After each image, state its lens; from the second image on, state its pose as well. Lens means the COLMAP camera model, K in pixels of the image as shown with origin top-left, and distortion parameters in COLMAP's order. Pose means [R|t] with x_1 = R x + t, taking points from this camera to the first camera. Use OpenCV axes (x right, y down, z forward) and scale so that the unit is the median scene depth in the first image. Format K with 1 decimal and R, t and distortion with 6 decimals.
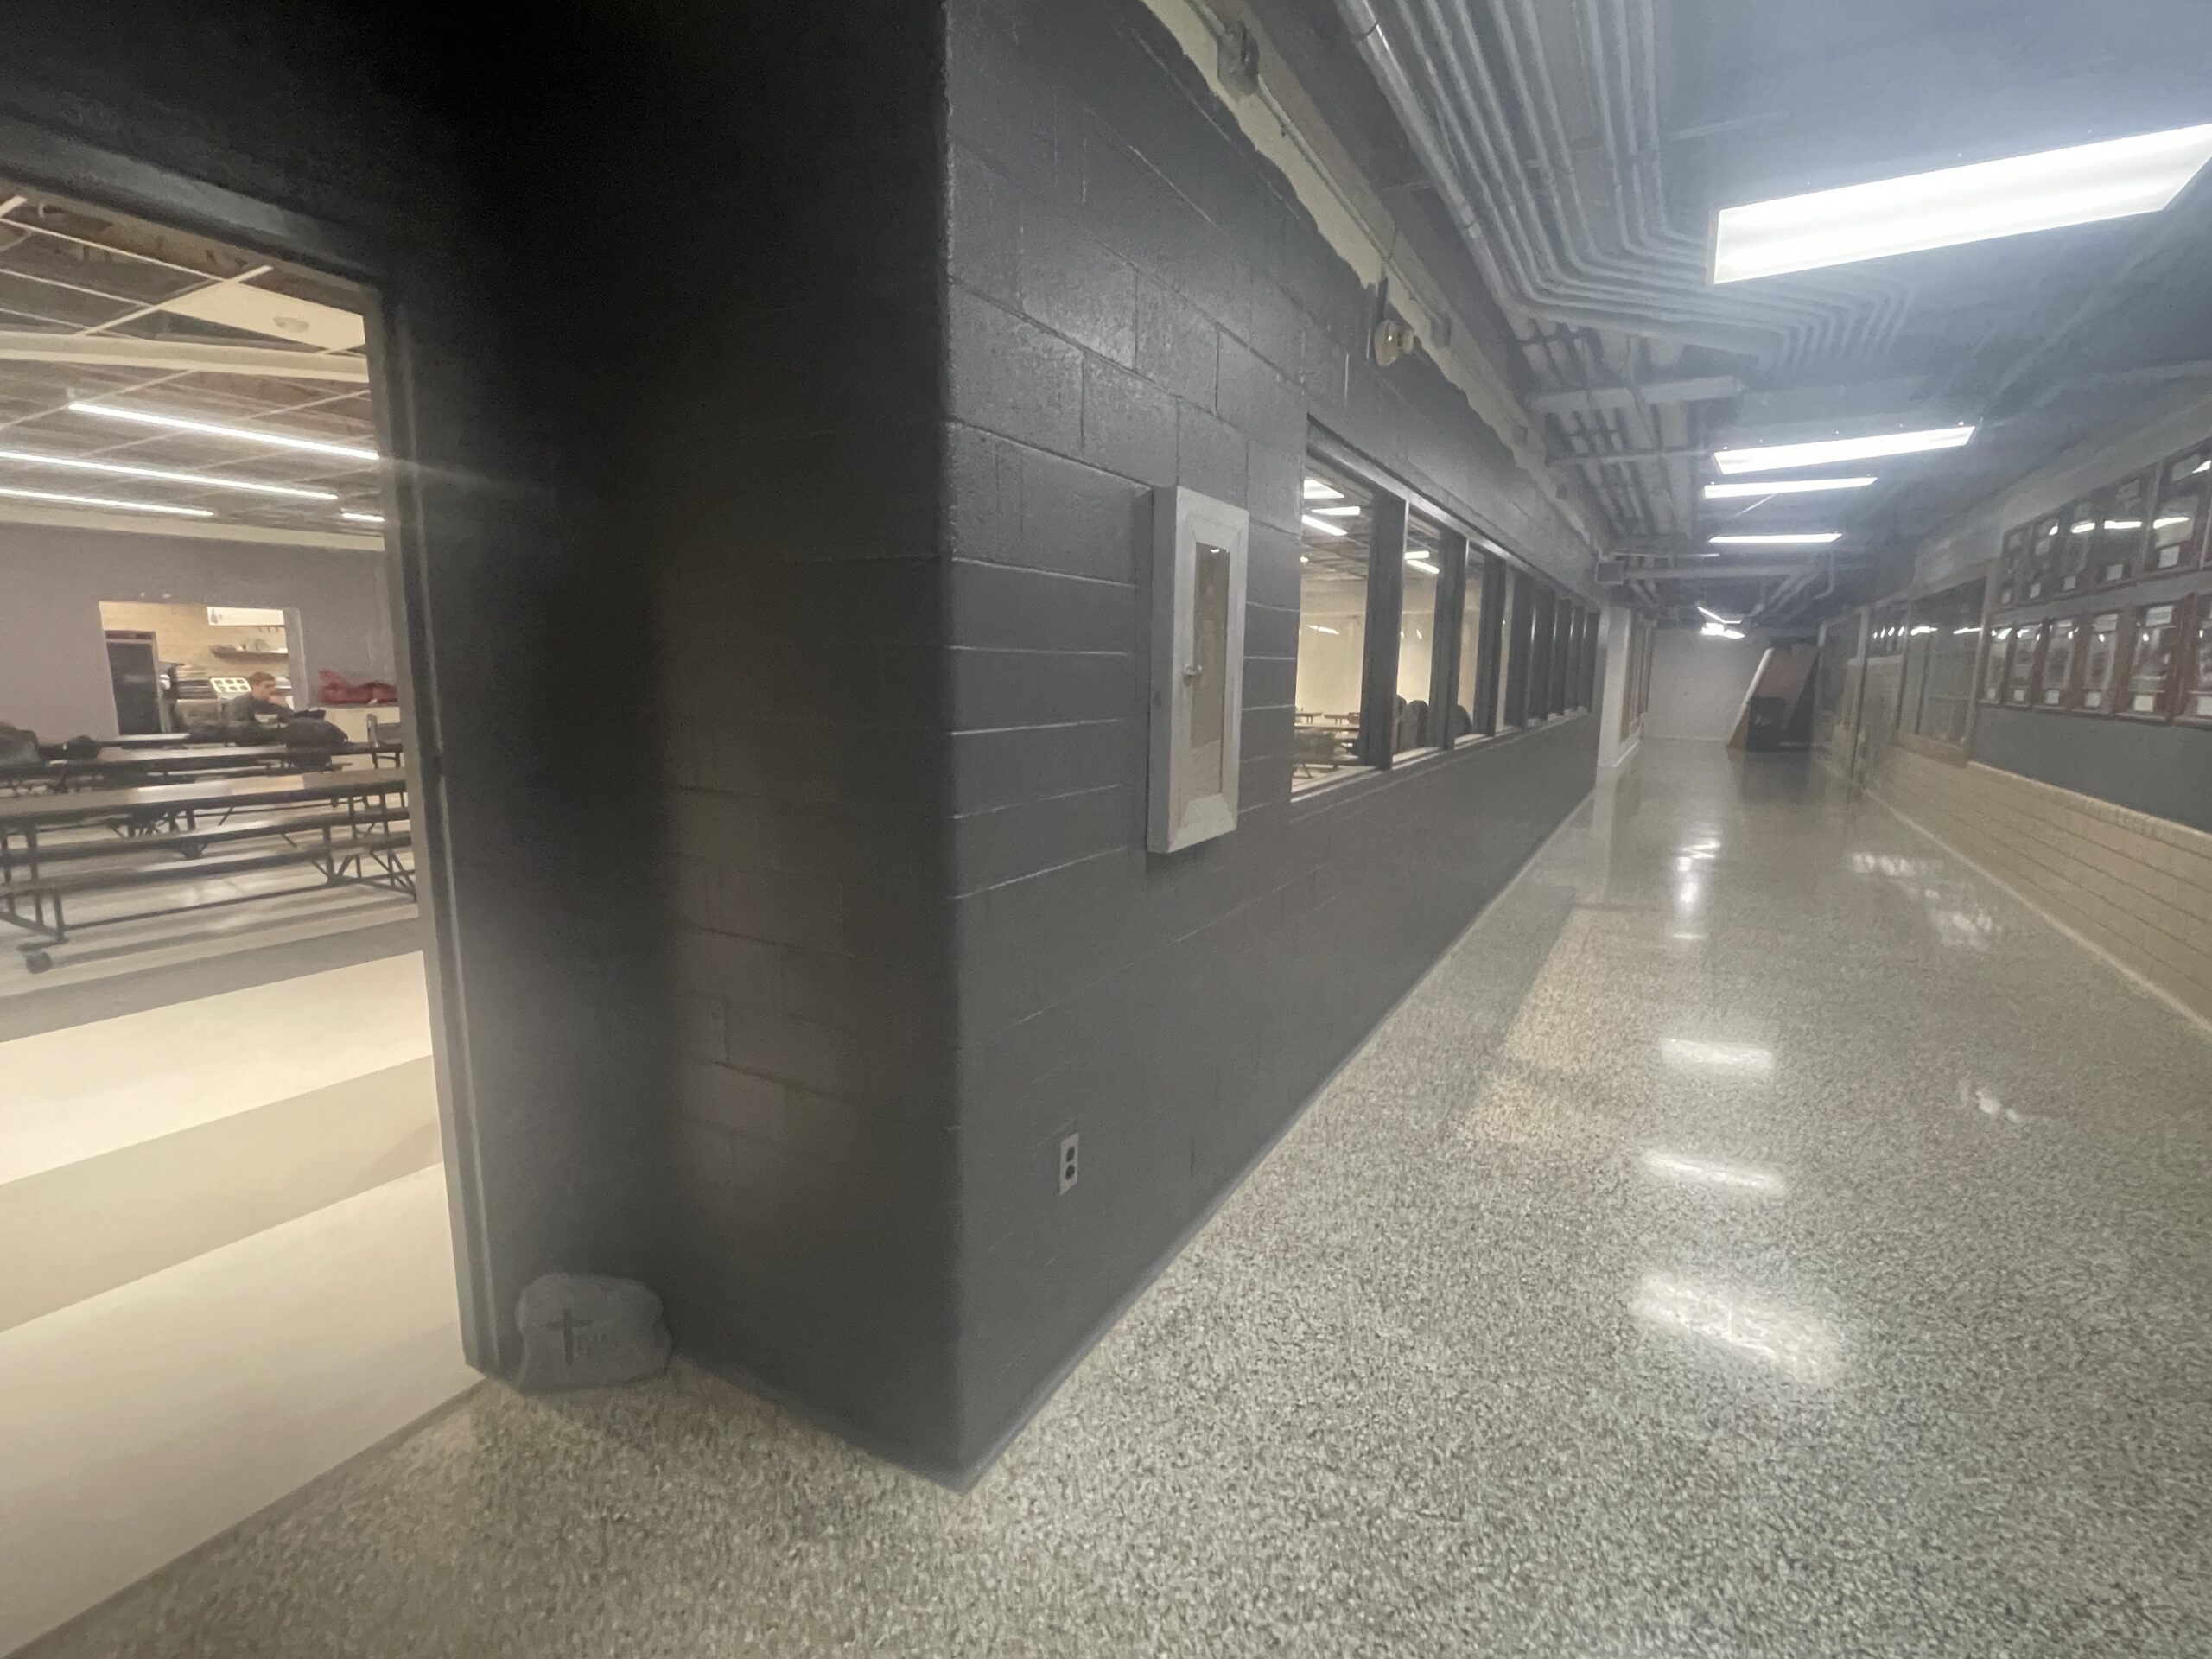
lens RADIAL K [[1035.3, 0, 1106.0], [0, 1035.3, 829.5], [0, 0, 1]] dist [0.000299, 0.000203]
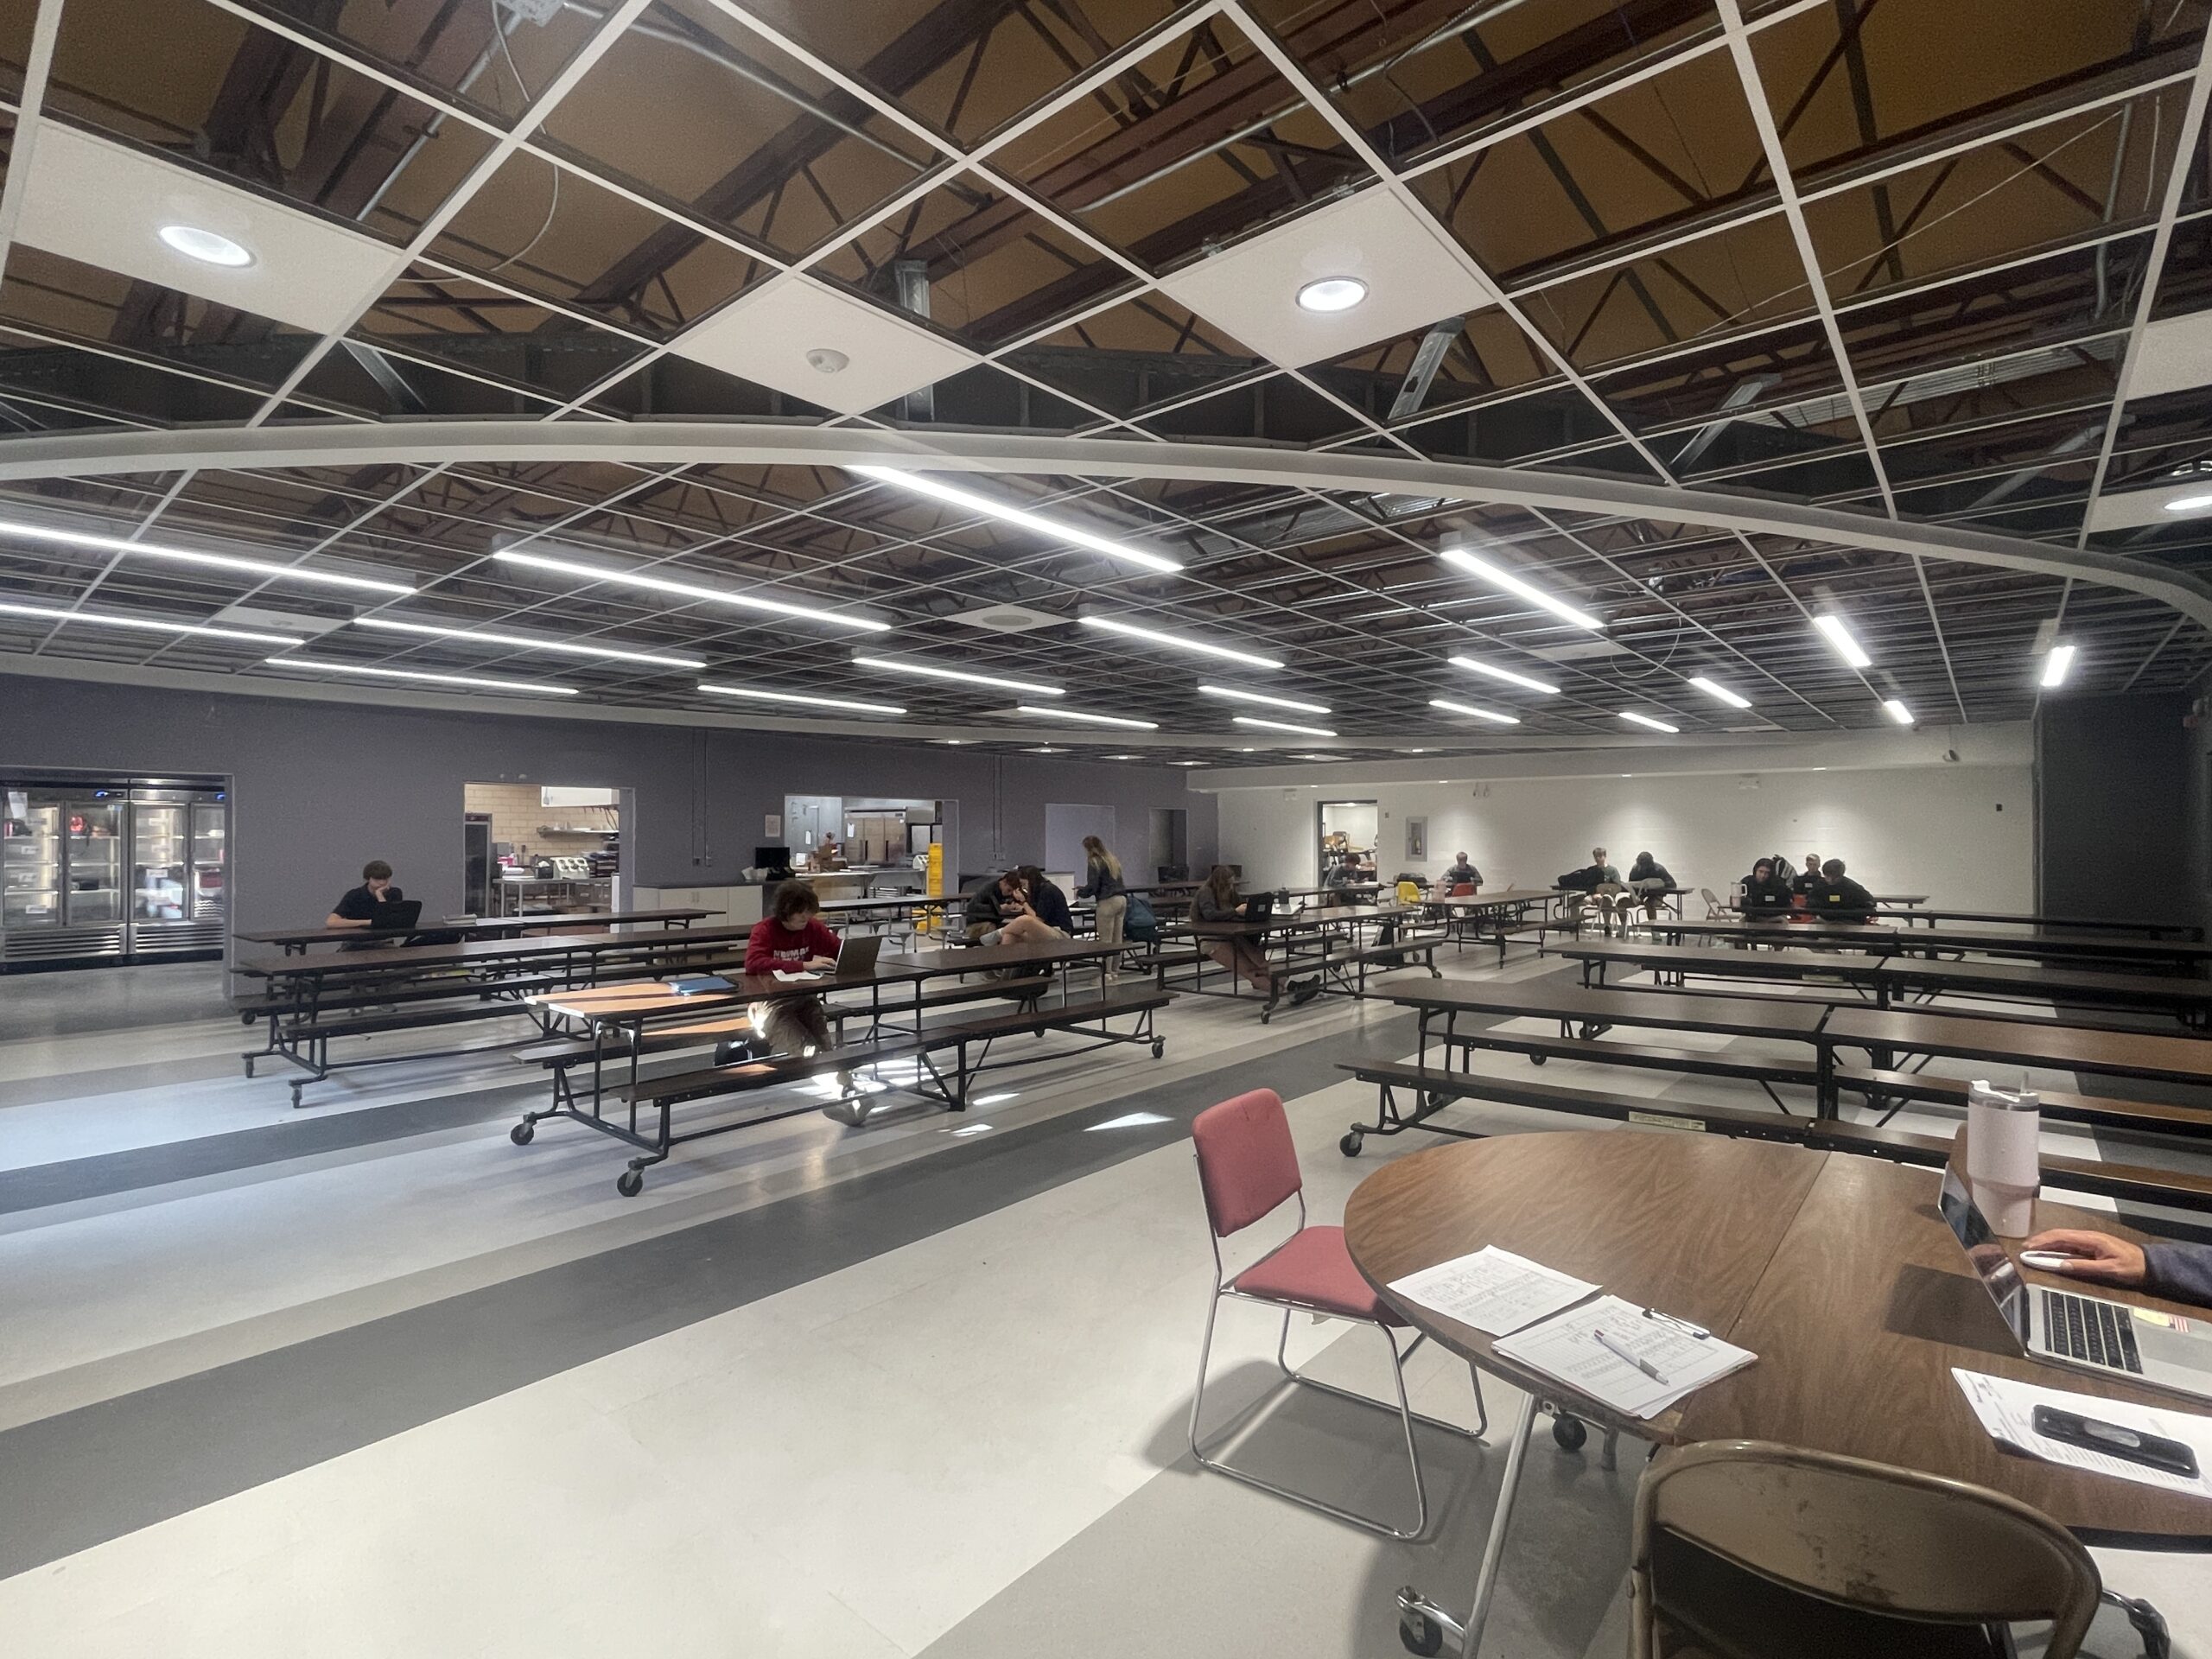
lens RADIAL K [[1035.3, 0, 1106.0], [0, 1035.3, 829.5], [0, 0, 1]] dist [0.000299, 0.000203]
pose [[0.982538, -0.017866, -0.185200, -0.179064], [-0.011898, 0.987308, -0.158369, -0.025899], [0.185679, 0.157807, 0.969856, 0.152764]]
